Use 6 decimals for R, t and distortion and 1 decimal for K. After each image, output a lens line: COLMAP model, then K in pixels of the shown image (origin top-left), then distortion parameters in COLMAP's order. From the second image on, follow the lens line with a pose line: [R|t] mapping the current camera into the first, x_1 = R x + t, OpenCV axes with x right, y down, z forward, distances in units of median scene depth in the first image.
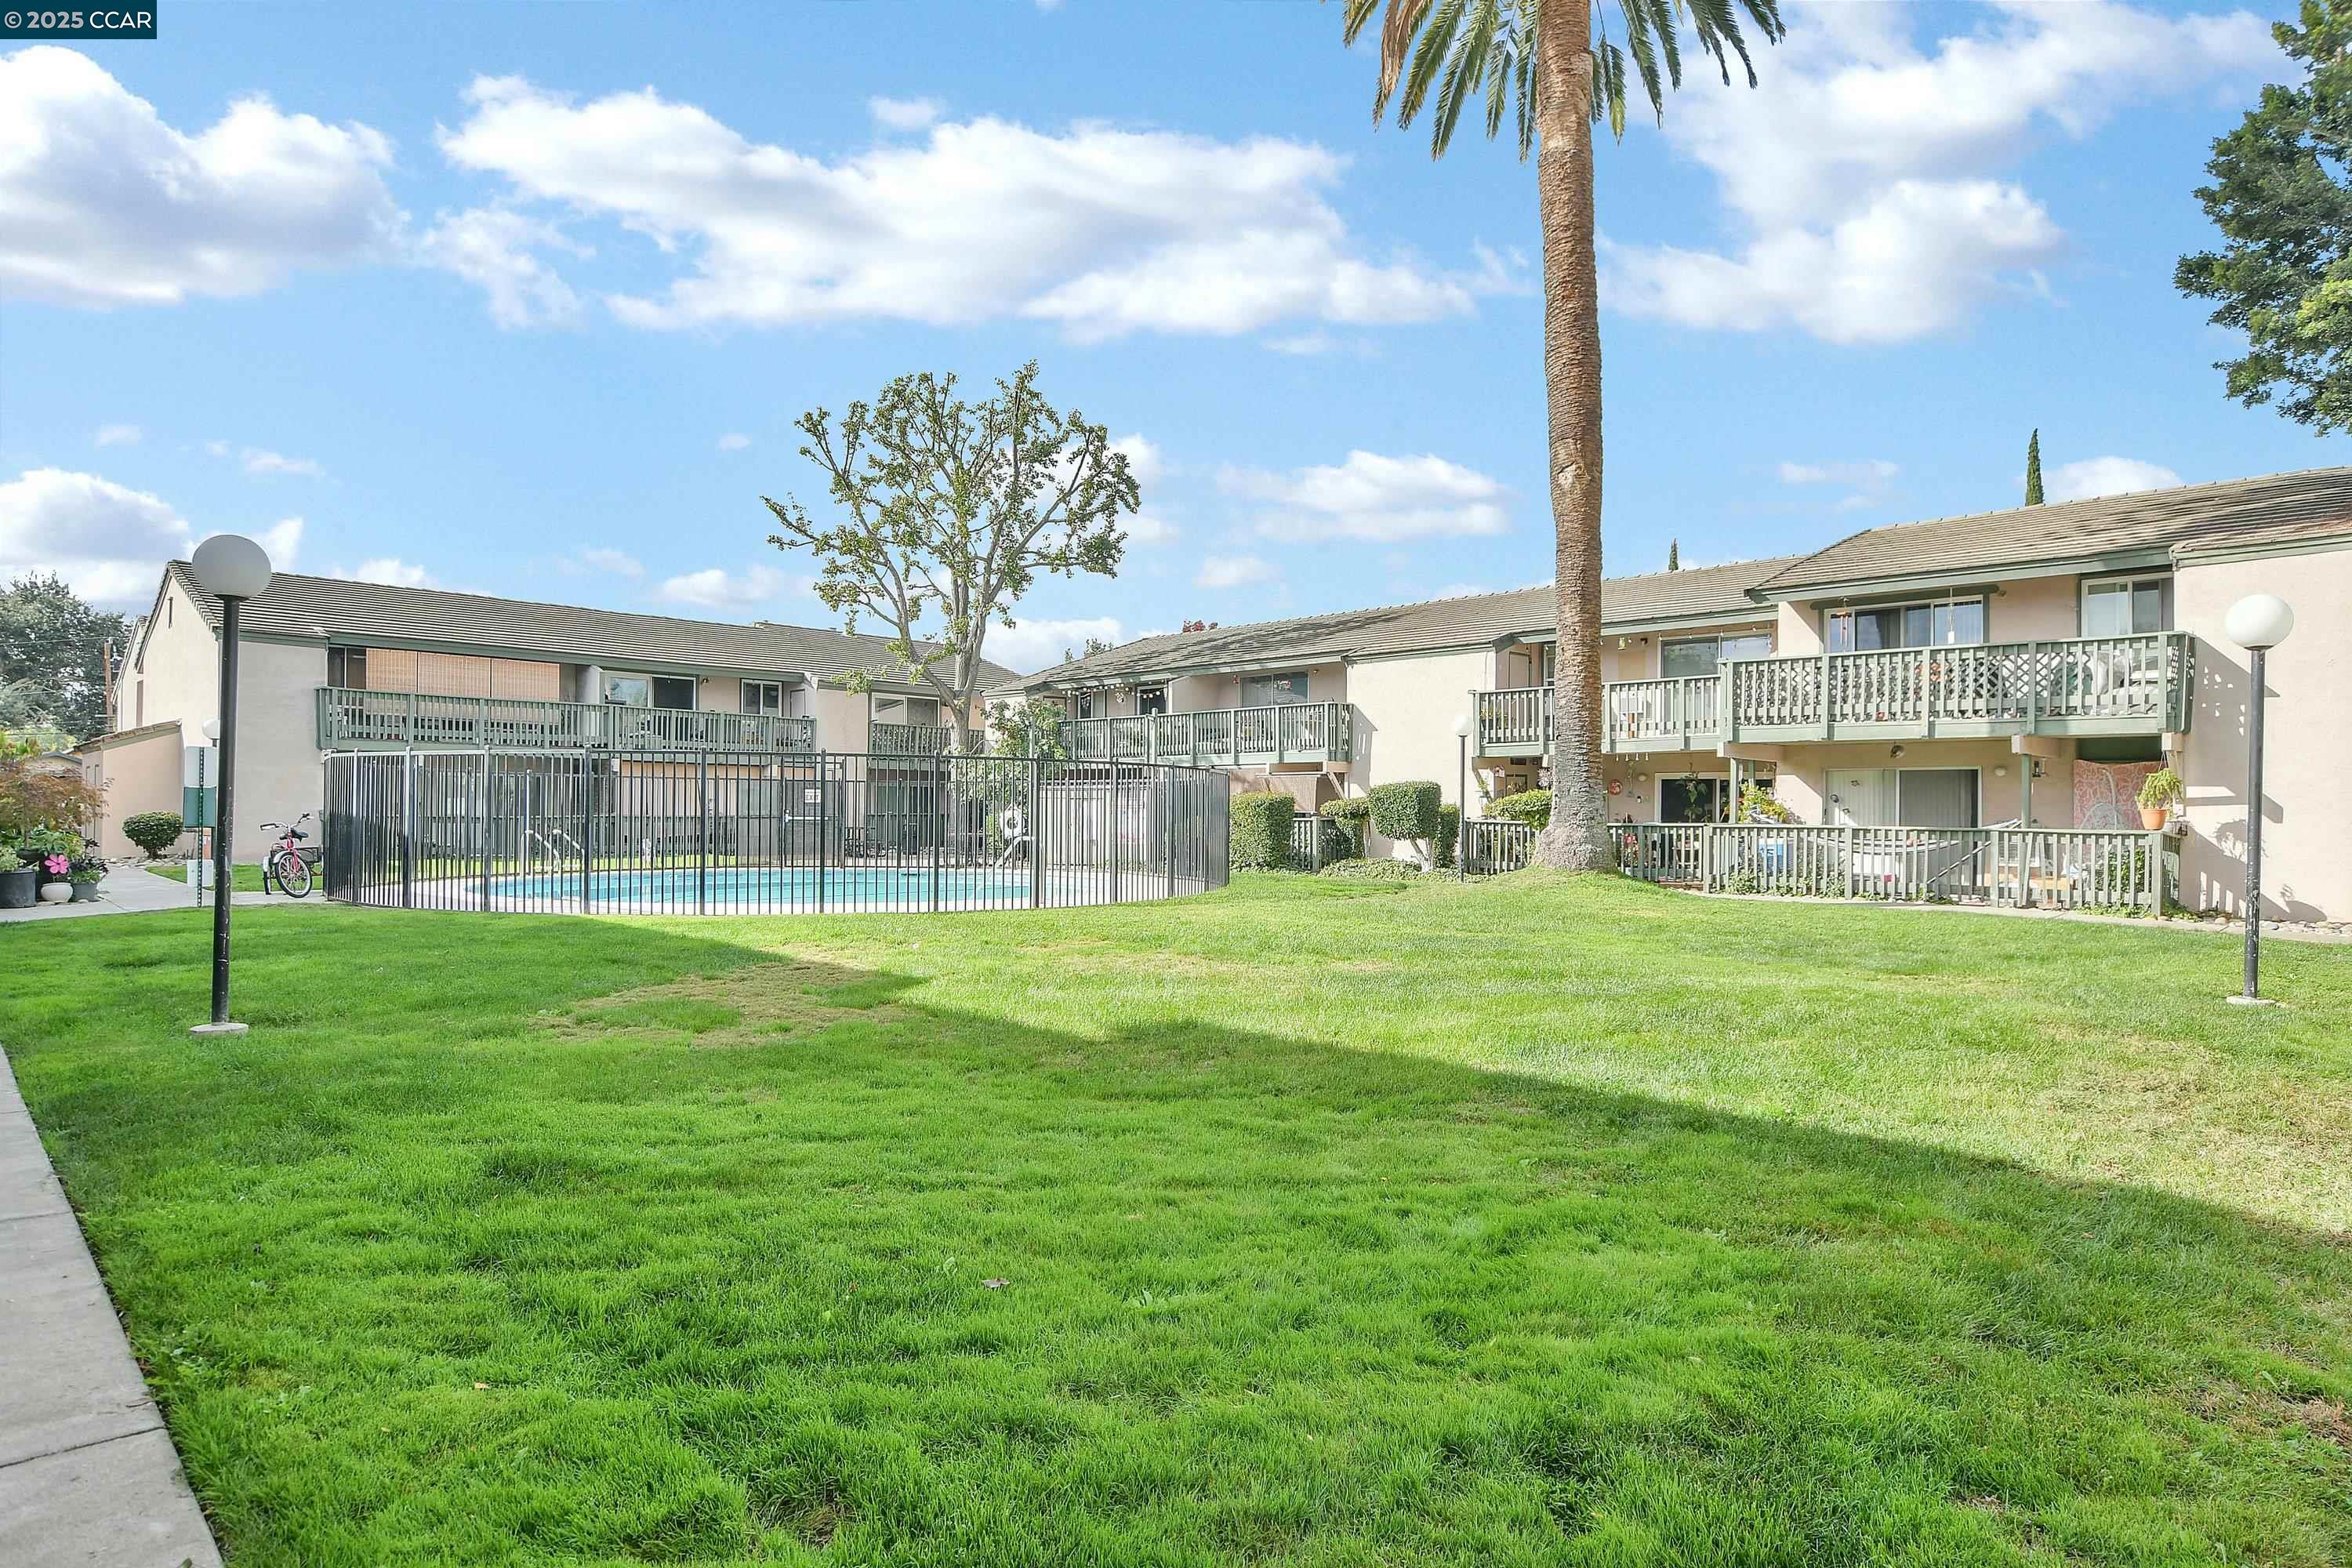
lens RADIAL K [[1263.6, 0, 1196.4], [0, 1263.6, 794.4], [0, 0, 1]] dist [-0.021934, 0.006581]
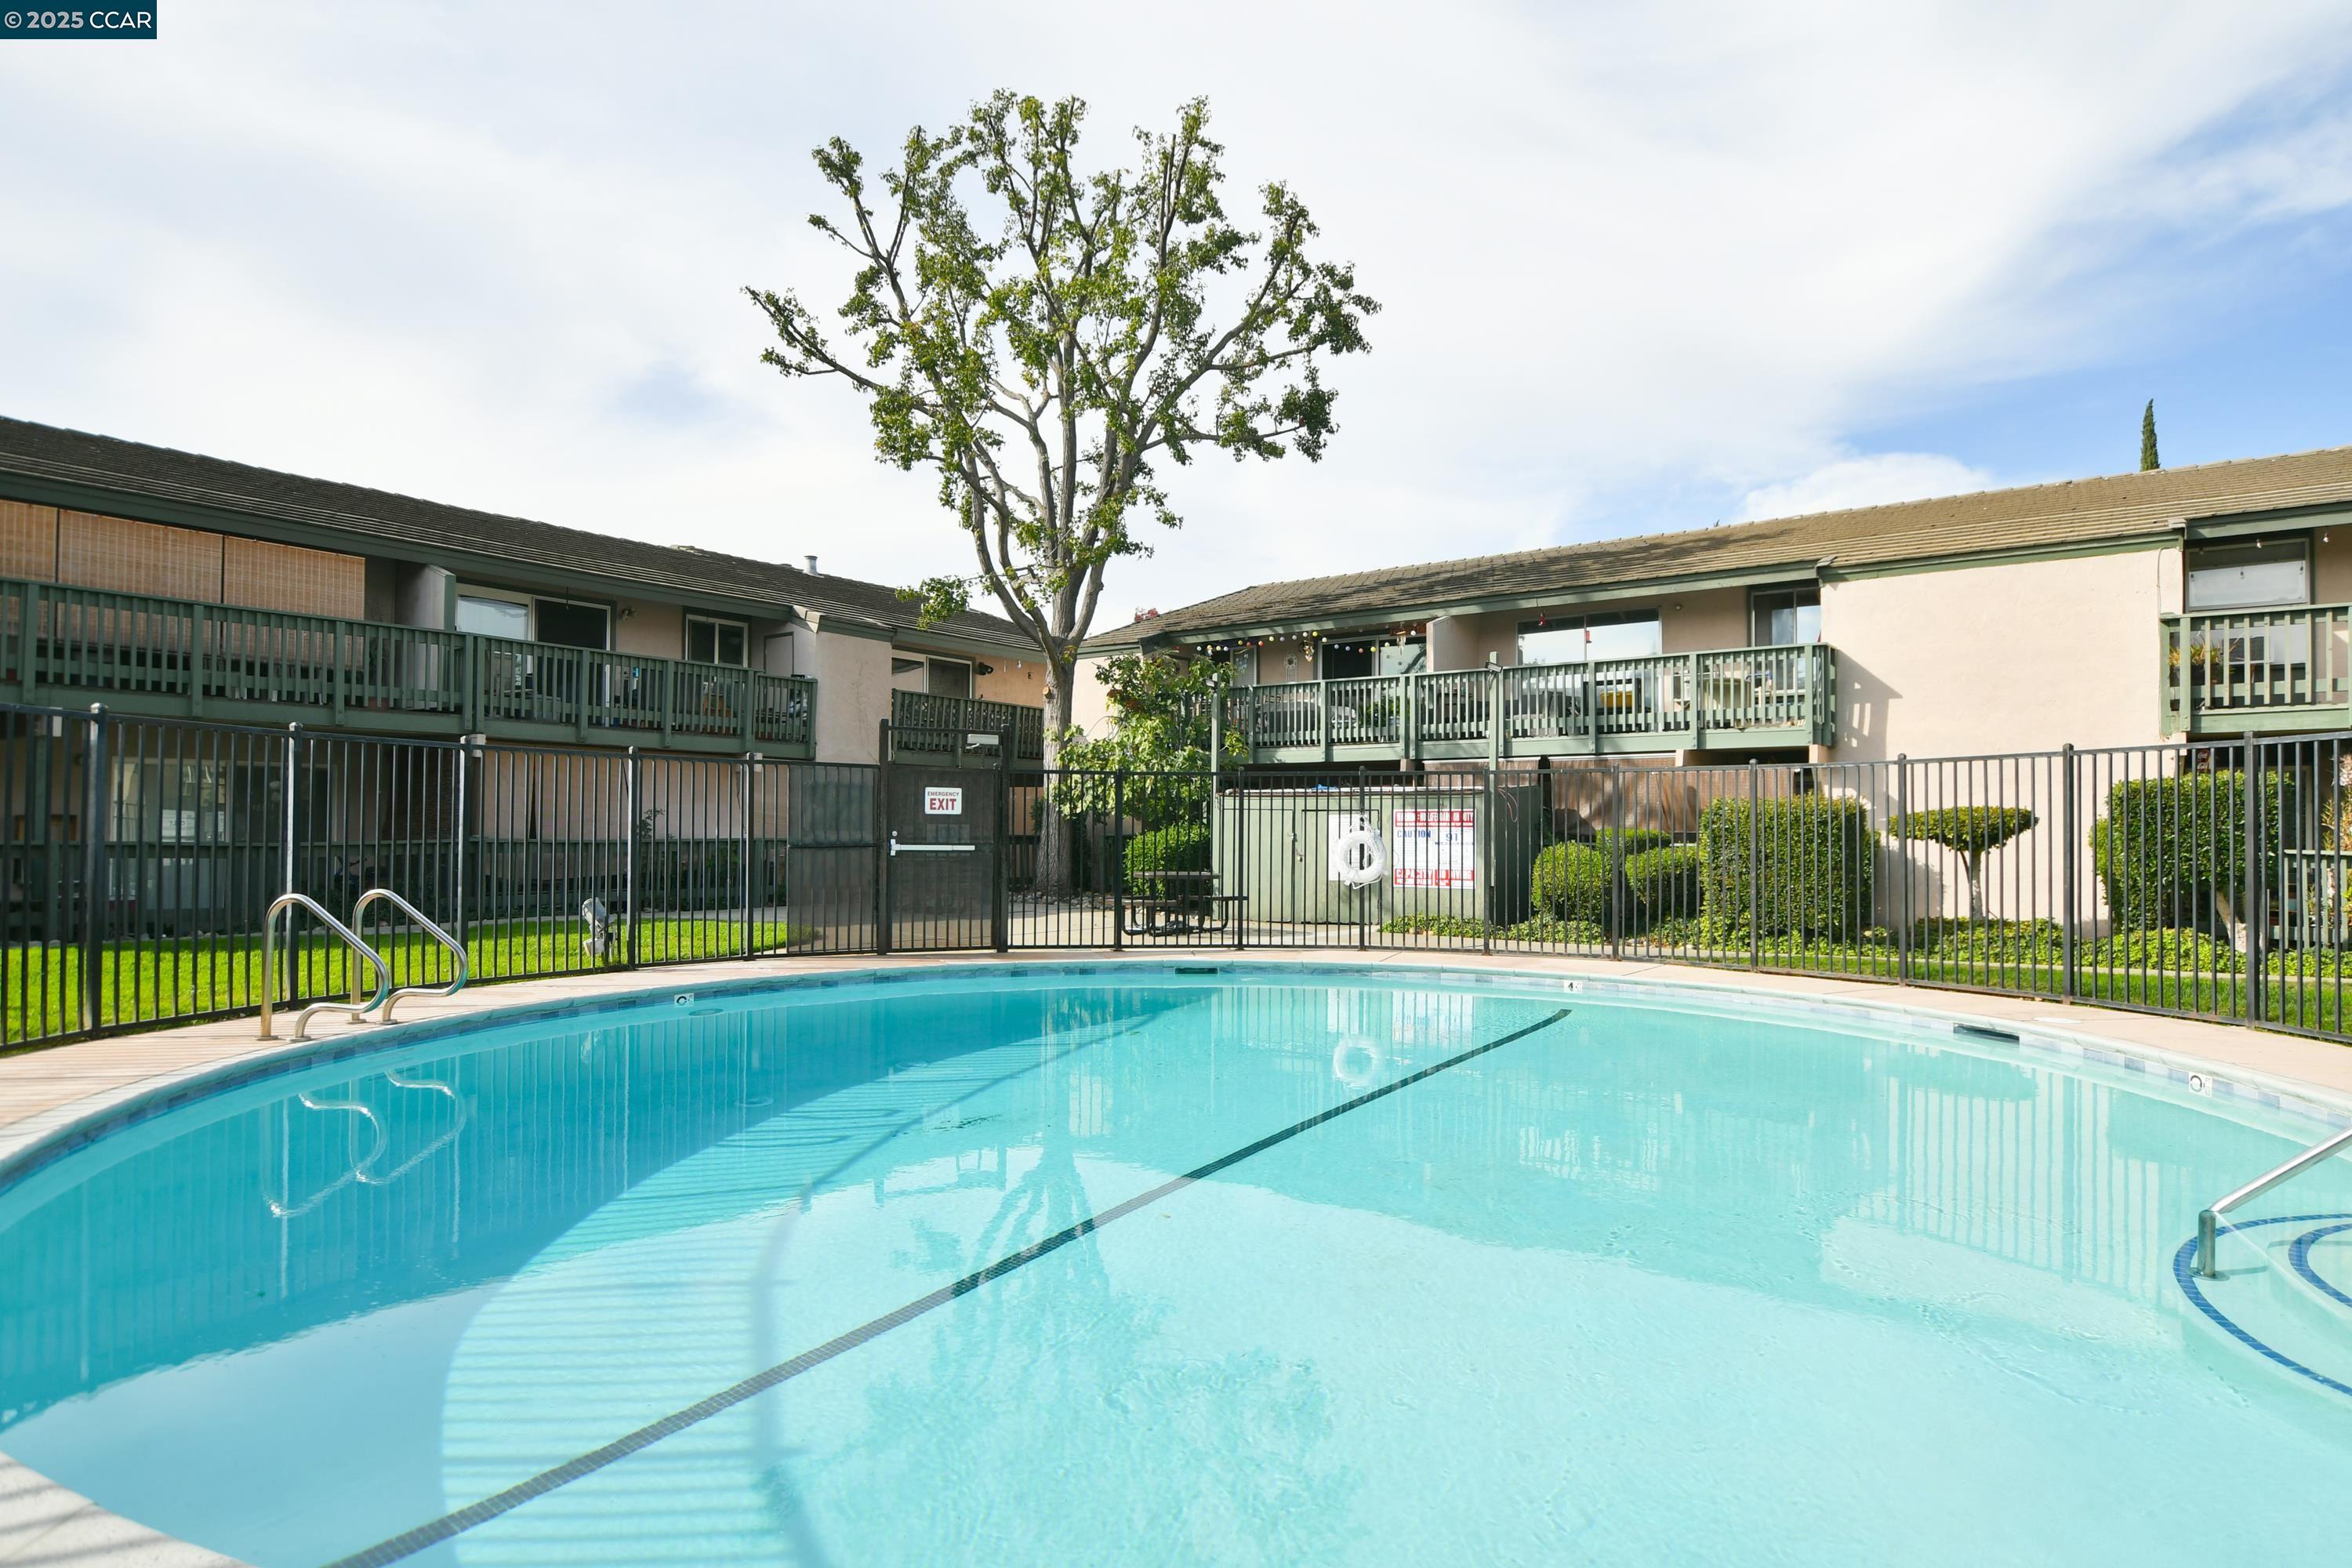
lens RADIAL K [[1151.4, 0, 1177.5], [0, 1151.4, 807.7], [0, 0, 1]] dist [0.000414, -0.000060]
pose [[0.988237, 0.000165, 0.152929, -0.229206], [-0.001492, 0.999962, 0.008564, -0.001182], [-0.152922, -0.008692, 0.988200, 0.441875]]
